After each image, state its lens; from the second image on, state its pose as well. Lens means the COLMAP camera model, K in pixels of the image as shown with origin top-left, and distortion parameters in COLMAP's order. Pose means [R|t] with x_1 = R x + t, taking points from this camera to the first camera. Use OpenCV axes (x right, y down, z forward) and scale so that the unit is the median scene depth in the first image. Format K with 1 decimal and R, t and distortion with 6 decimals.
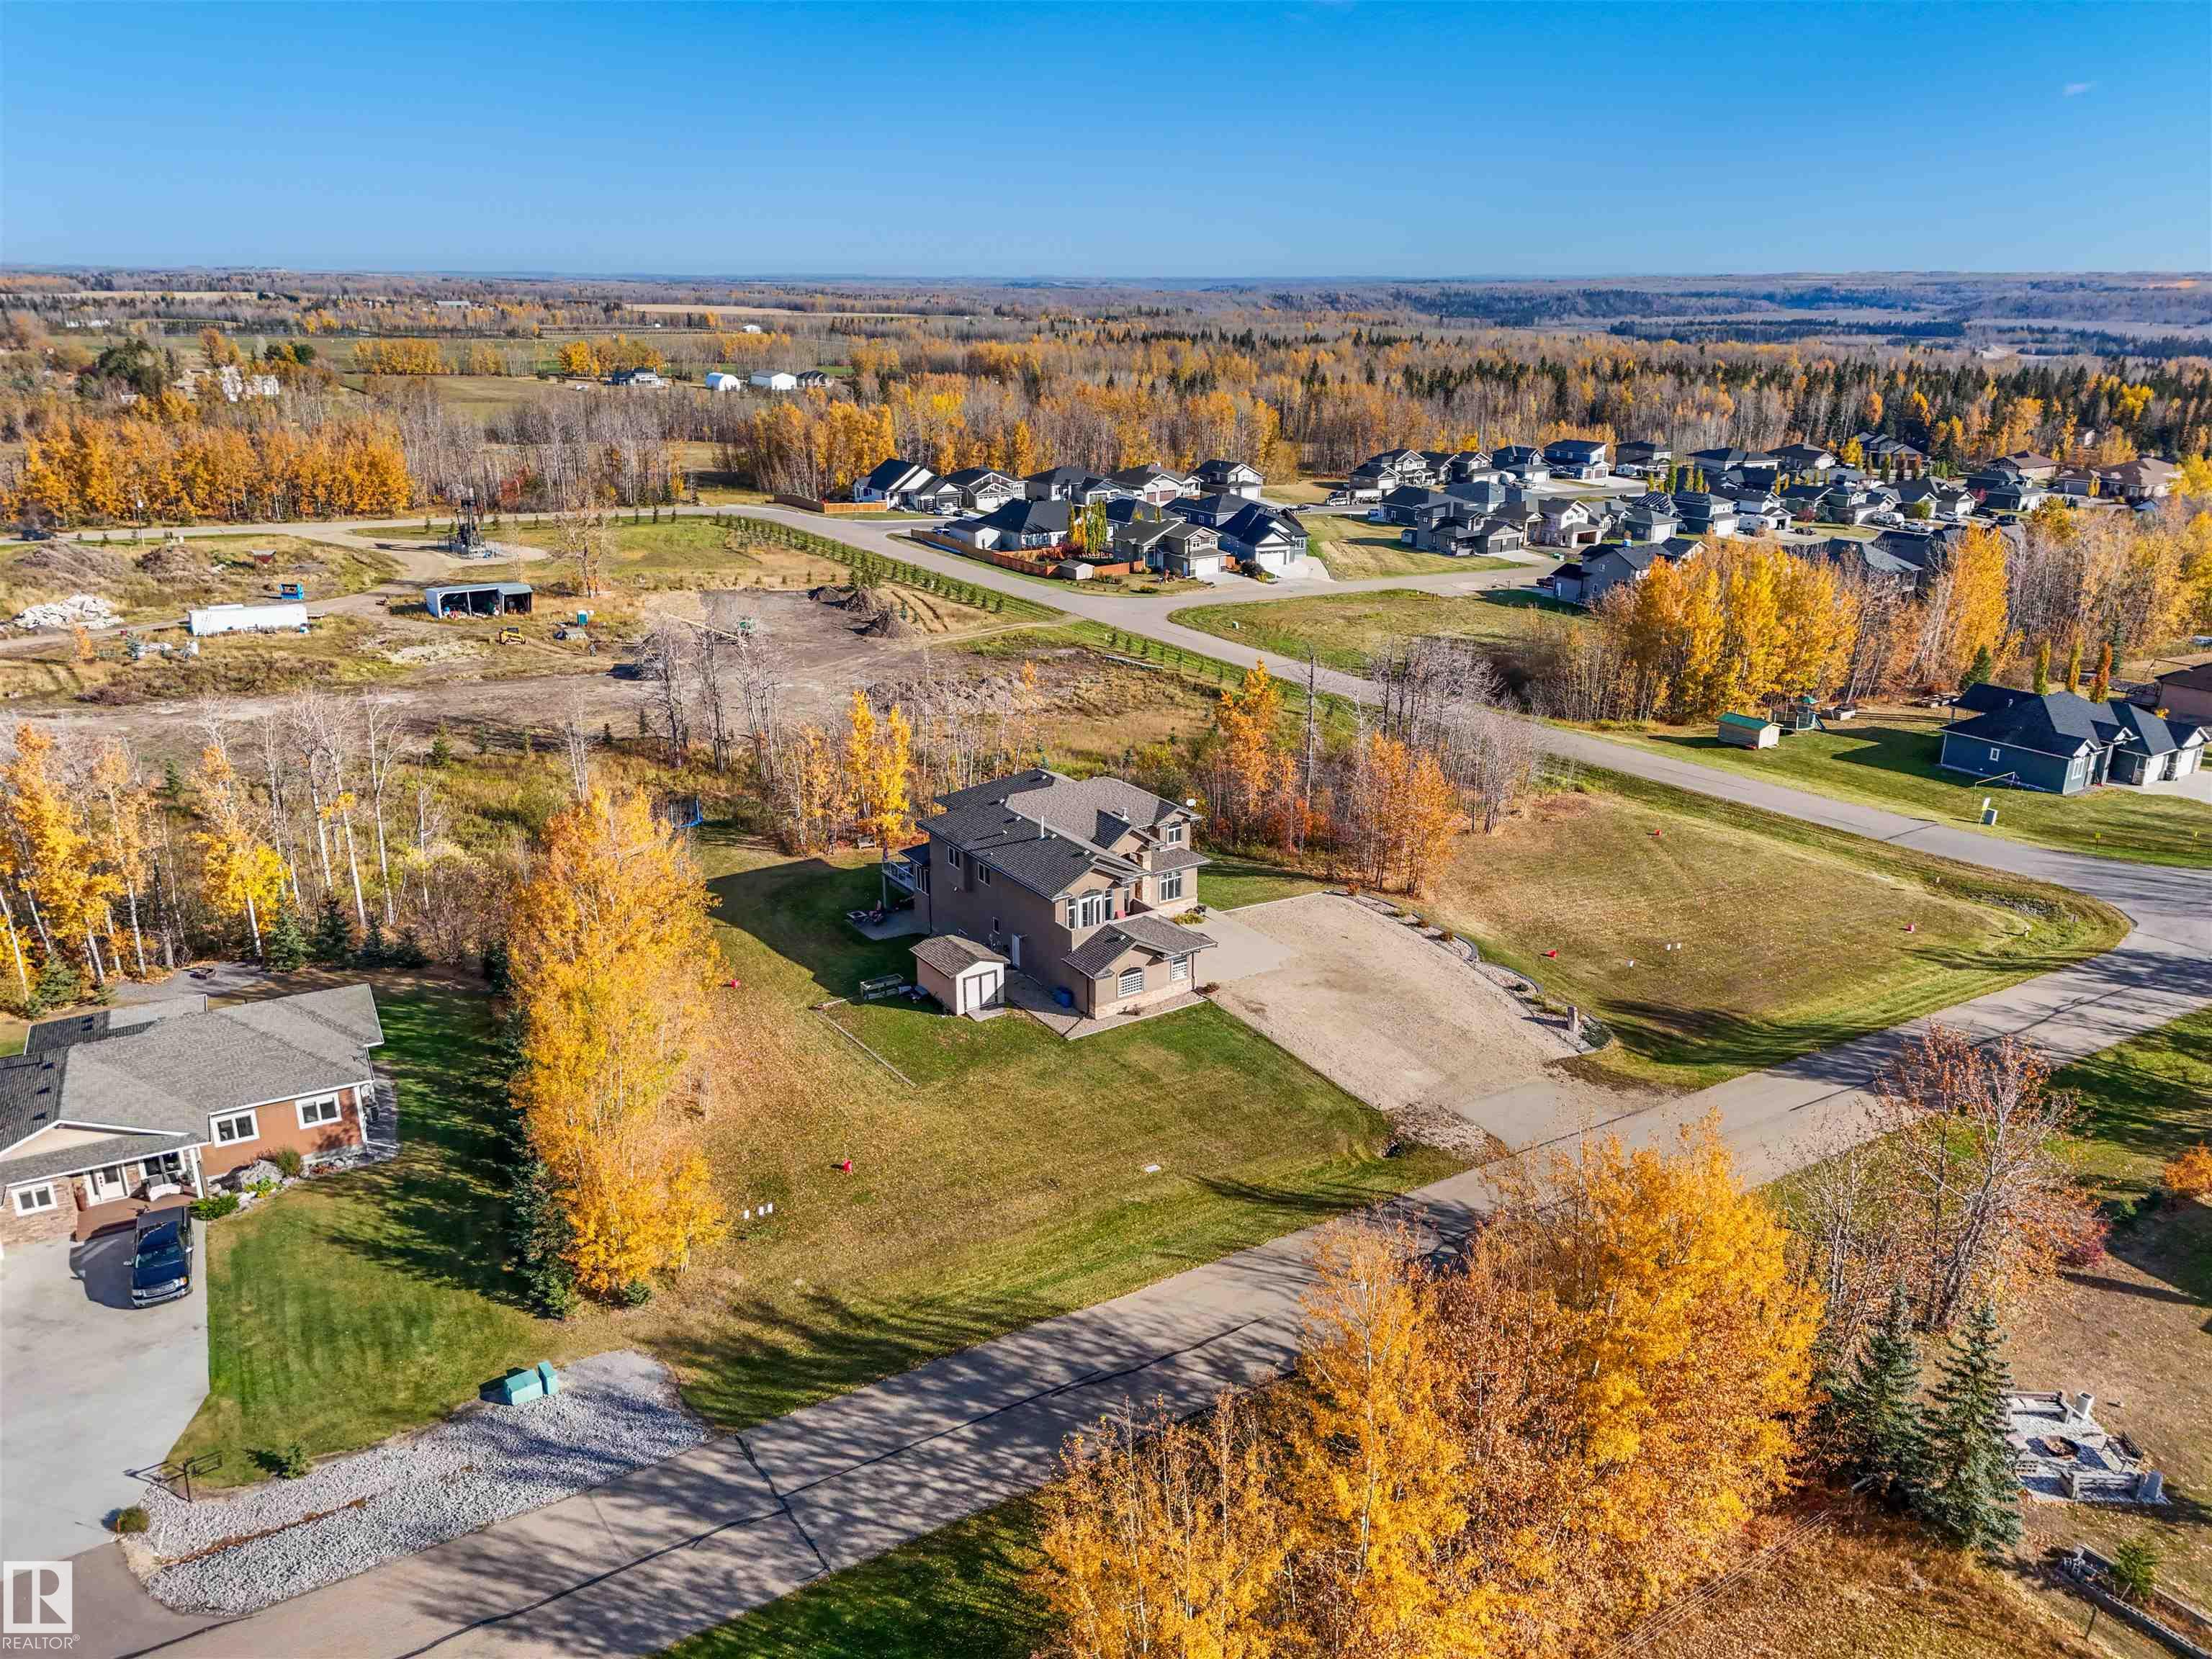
lens RADIAL K [[1620.1, 0, 1106.0], [0, 1620.1, 829.5], [0, 0, 1]] dist [0.064497, -0.057596]
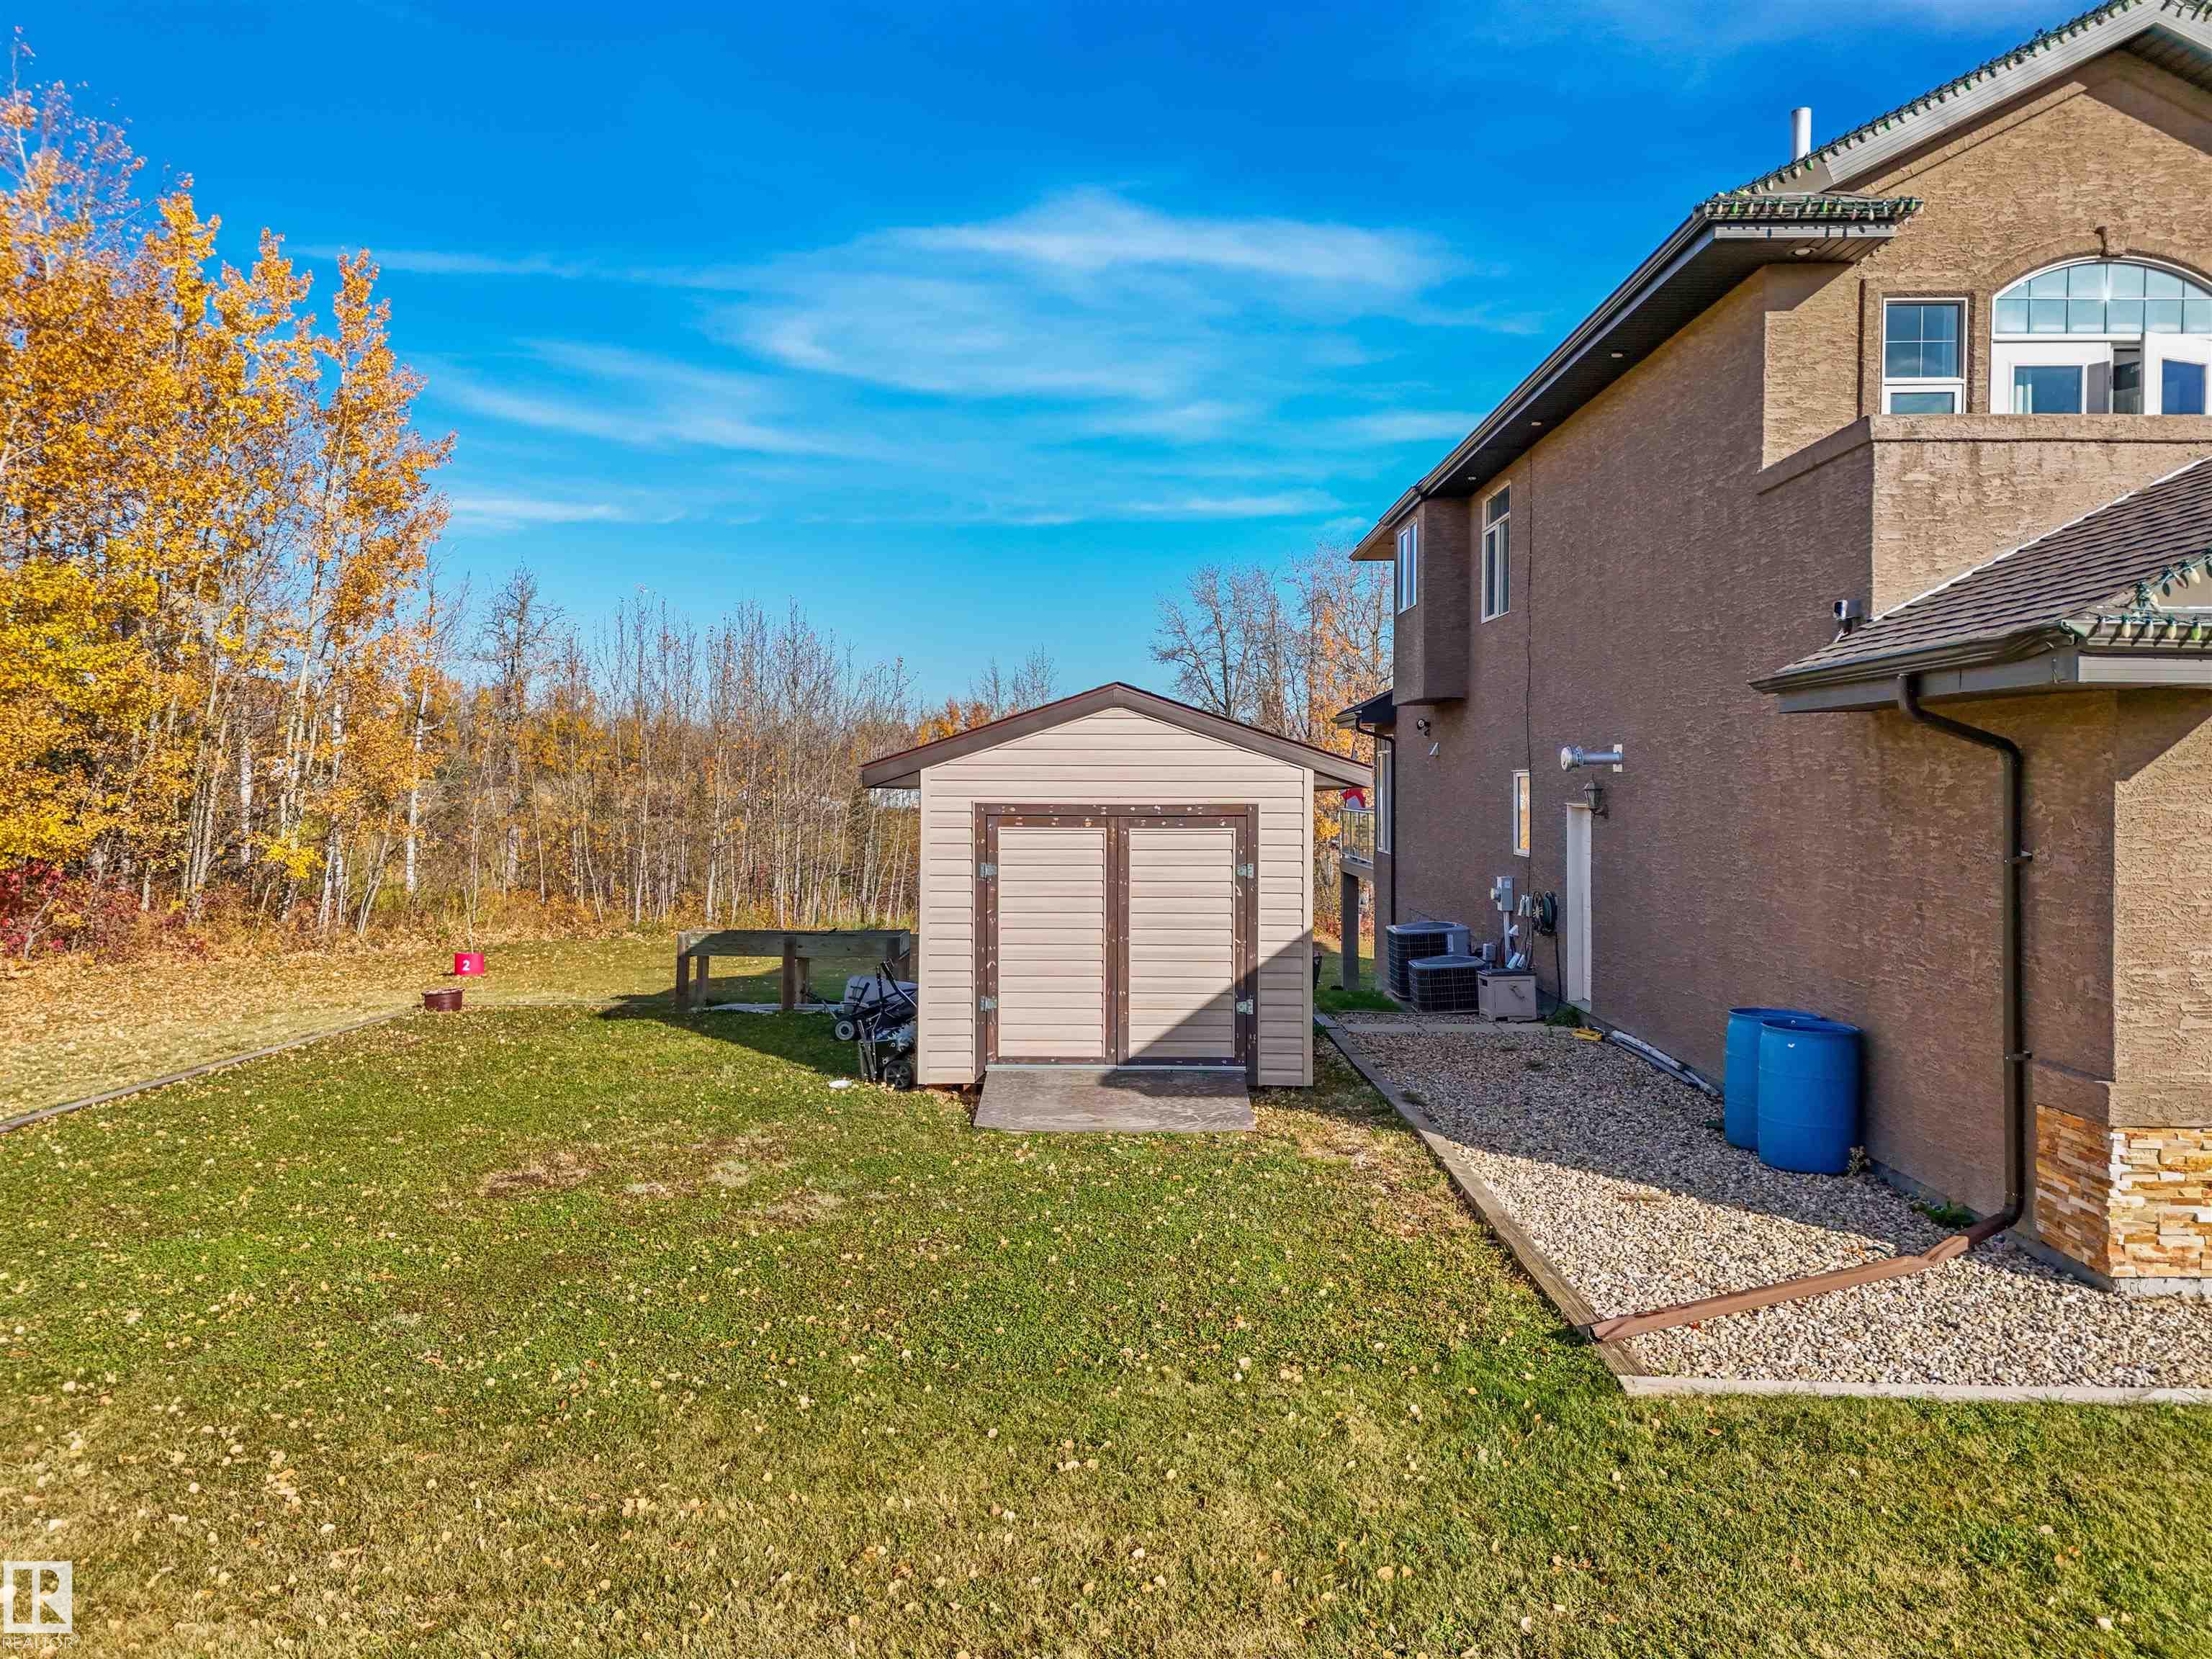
lens RADIAL K [[1620.1, 0, 1106.0], [0, 1620.1, 829.5], [0, 0, 1]] dist [0.064497, -0.057596]
pose [[0.829960, 0.012248, -0.557688, -0.001210], [-0.175350, 0.954808, -0.239989, 0.089717], [0.529545, 0.296972, 0.794600, 0.645979]]
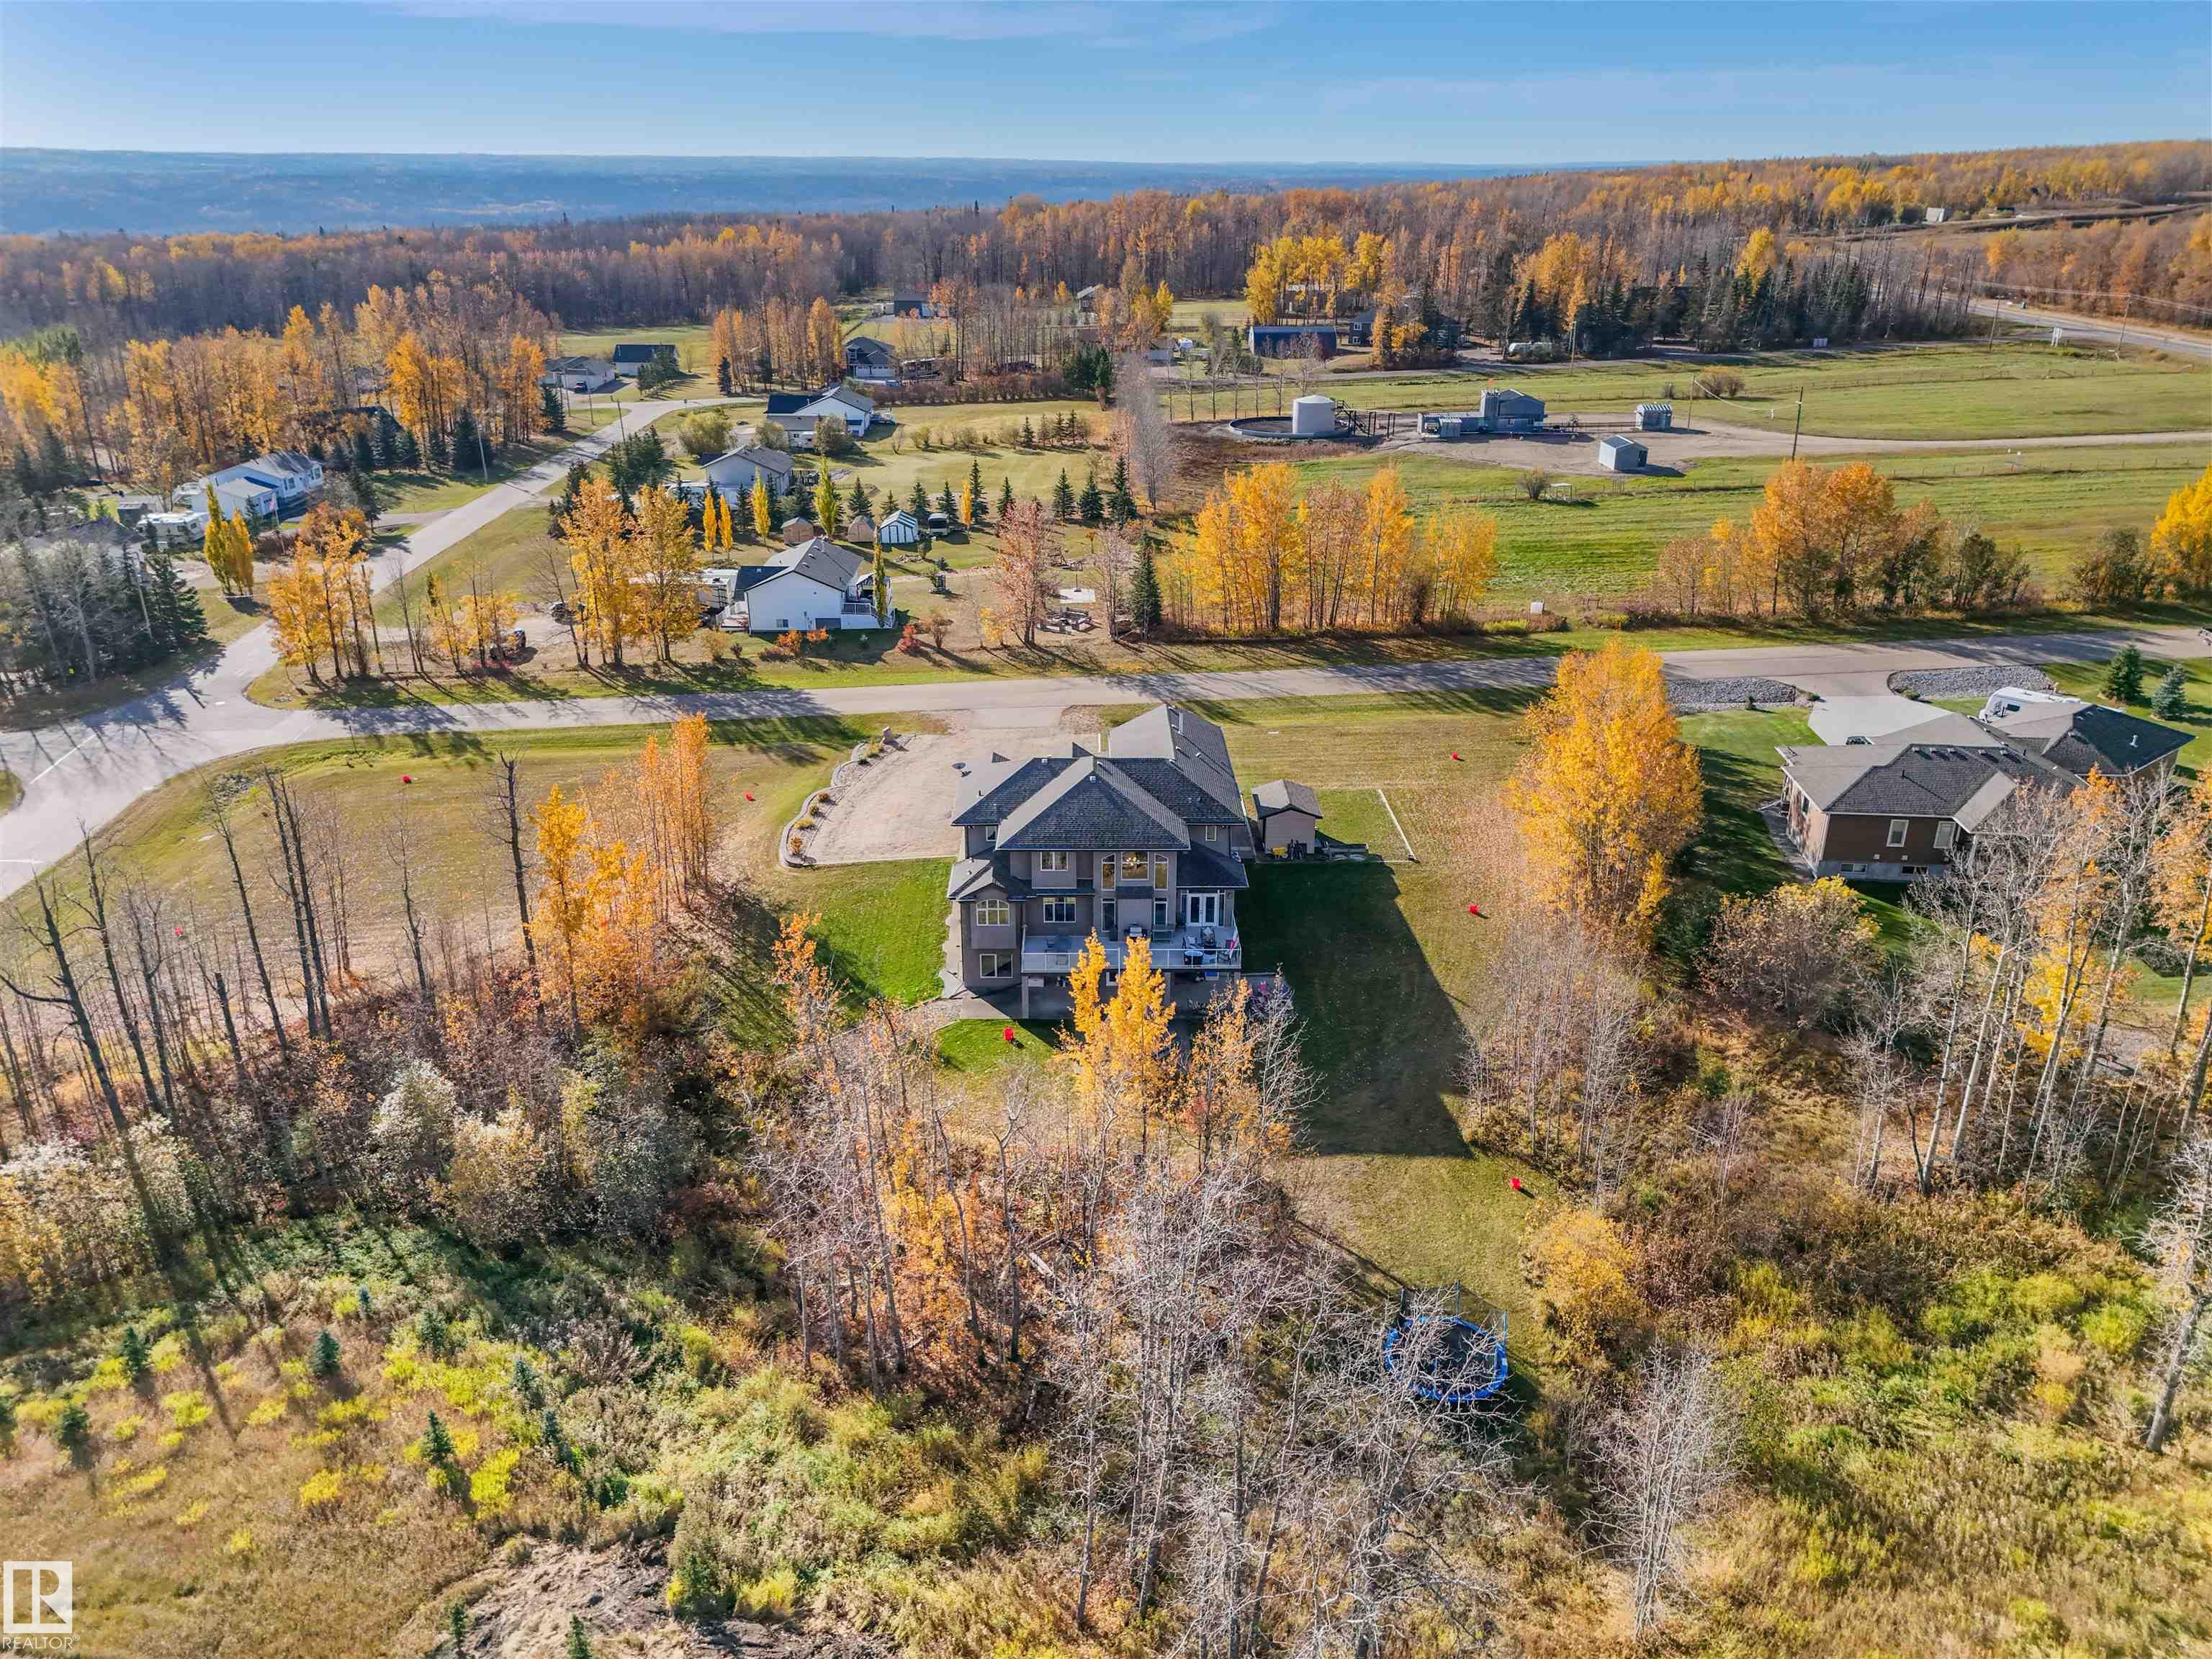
lens RADIAL K [[1620.1, 0, 1106.0], [0, 1620.1, 829.5], [0, 0, 1]] dist [0.064497, -0.057596]
pose [[-0.839624, -0.207898, 0.501806, -0.399346], [0.169870, 0.777005, 0.606141, -0.438598], [-0.515921, 0.594173, -0.617077, 1.296387]]
